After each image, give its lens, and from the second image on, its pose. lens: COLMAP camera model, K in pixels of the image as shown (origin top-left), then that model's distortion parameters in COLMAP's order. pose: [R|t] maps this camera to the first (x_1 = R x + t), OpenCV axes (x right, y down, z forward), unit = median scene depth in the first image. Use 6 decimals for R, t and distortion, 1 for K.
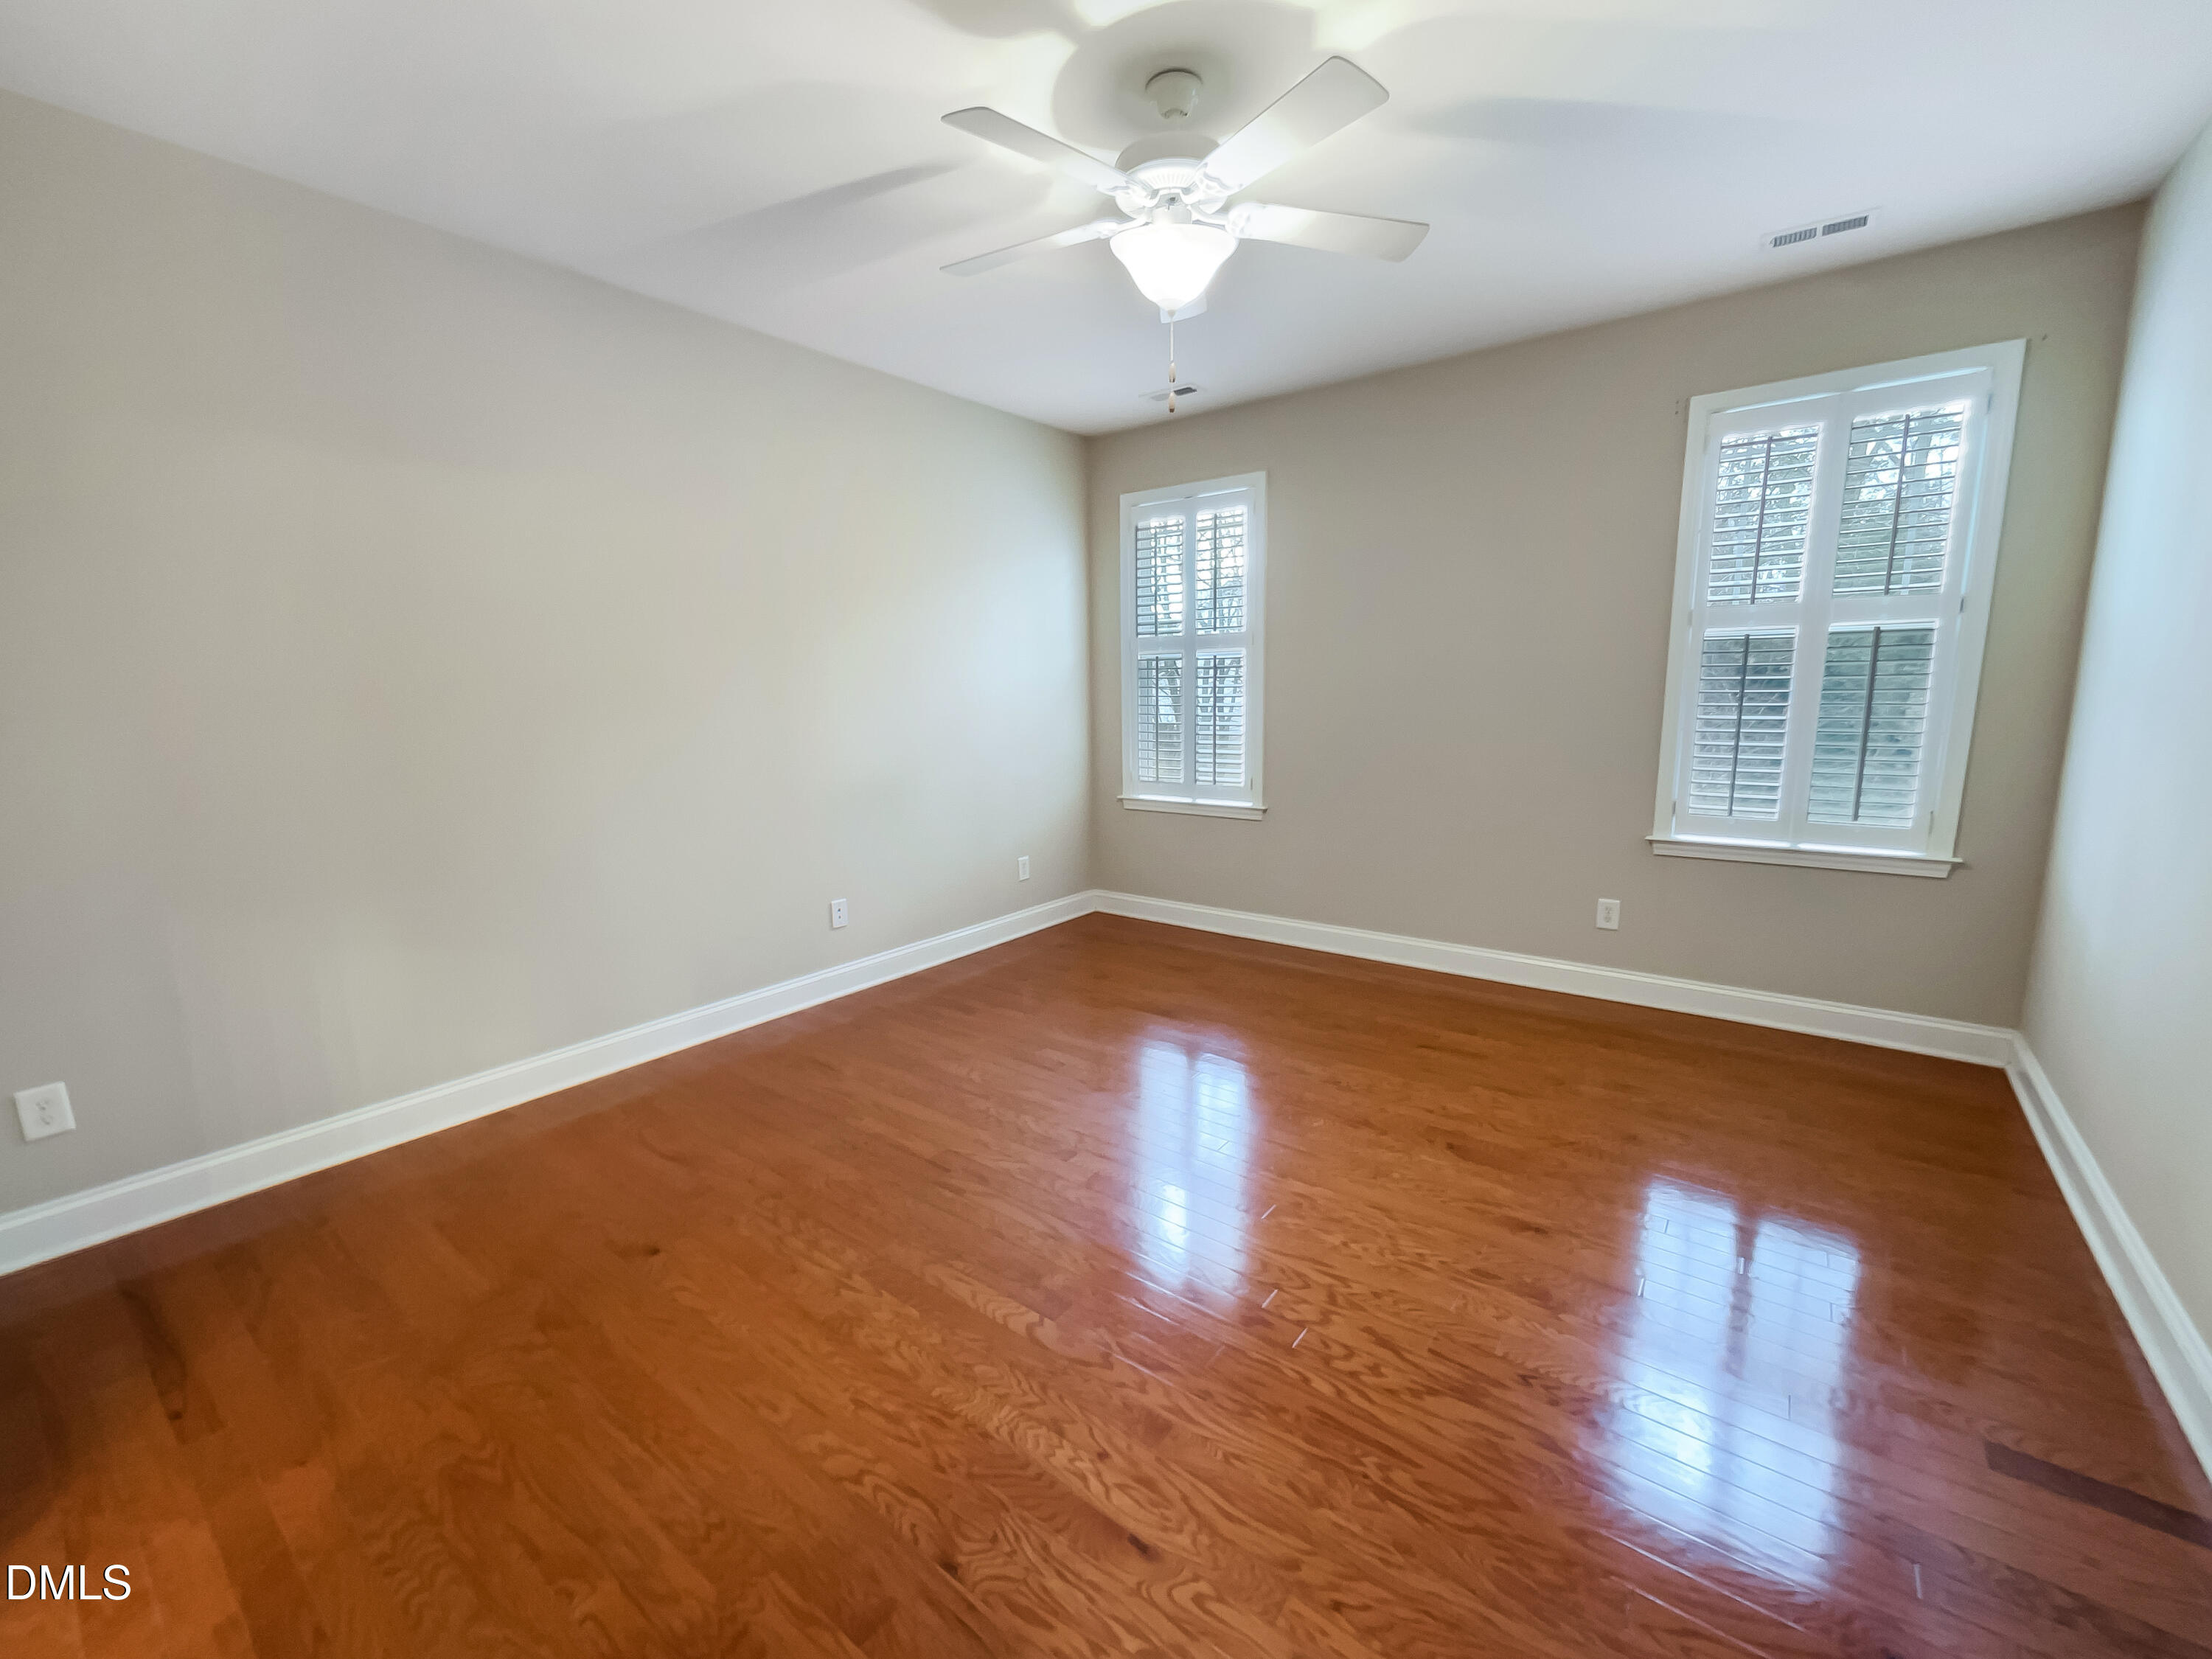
lens RADIAL K [[639.4, 0, 1103.4], [0, 639.4, 759.8], [0, 0, 1]] dist [0.000794, 0.000031]
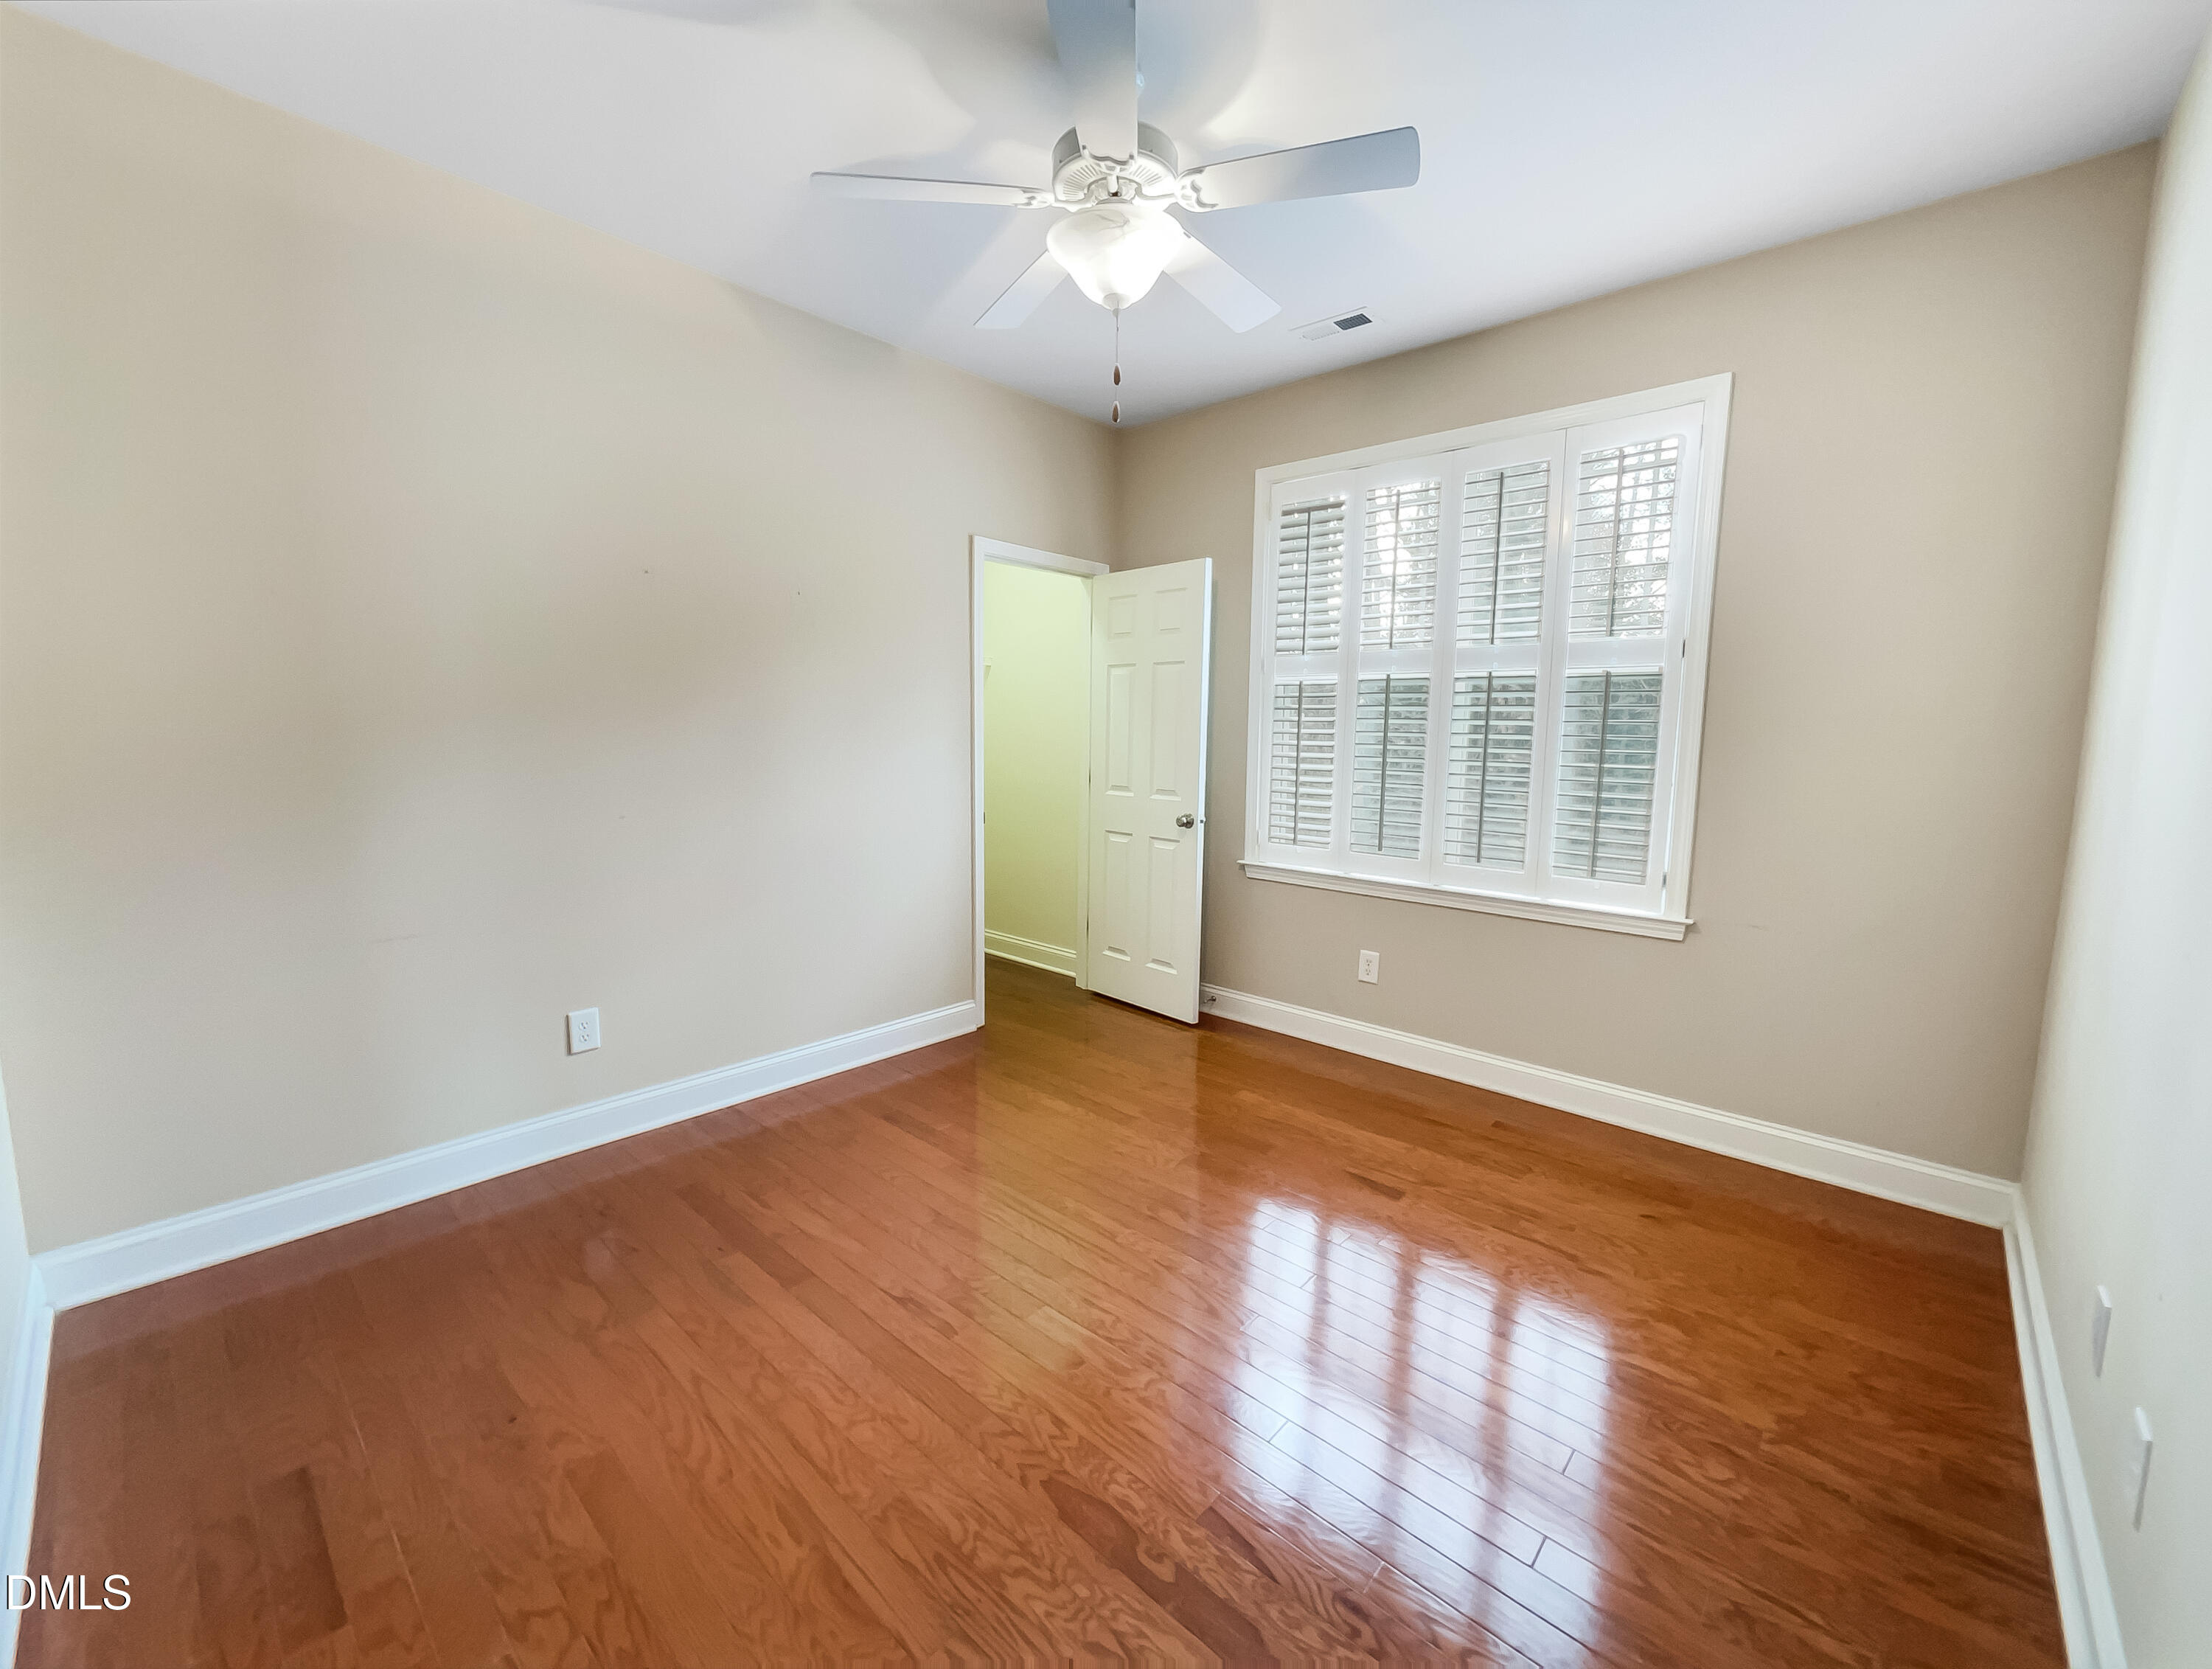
lens RADIAL K [[901.8, 0, 1106.0], [0, 901.8, 834.5], [0, 0, 1]] dist [-0.002173, -0.000146]
pose [[0.973433, 0.057800, -0.221559, 0.648710], [-0.052676, 0.998191, 0.028968, 0.024278], [0.222832, -0.016528, 0.974717, -0.376746]]
